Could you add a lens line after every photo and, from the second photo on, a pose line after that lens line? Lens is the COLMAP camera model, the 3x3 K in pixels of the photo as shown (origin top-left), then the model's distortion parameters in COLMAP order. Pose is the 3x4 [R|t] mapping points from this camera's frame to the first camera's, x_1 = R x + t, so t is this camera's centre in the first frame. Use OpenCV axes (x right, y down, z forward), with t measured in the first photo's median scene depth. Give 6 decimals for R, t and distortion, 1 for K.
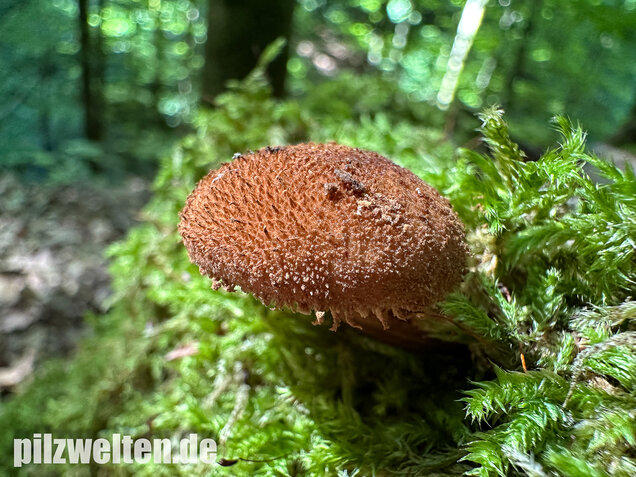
lens RADIAL K [[468.8, 0, 312.6], [0, 468.8, 239.1], [0, 0, 1]] dist [-0.035592, 0.005001]
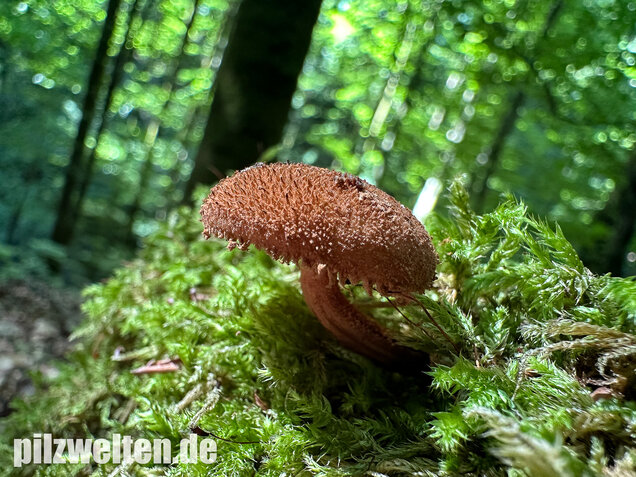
lens RADIAL K [[449.9, 0, 320.7], [0, 449.9, 241.4], [0, 0, 1]] dist [-0.029943, -0.000304]
pose [[0.982115, 0.165090, 0.090525, -0.096271], [-0.130421, 0.943281, -0.305304, 0.431622], [-0.135793, 0.288038, 0.947942, -0.104129]]
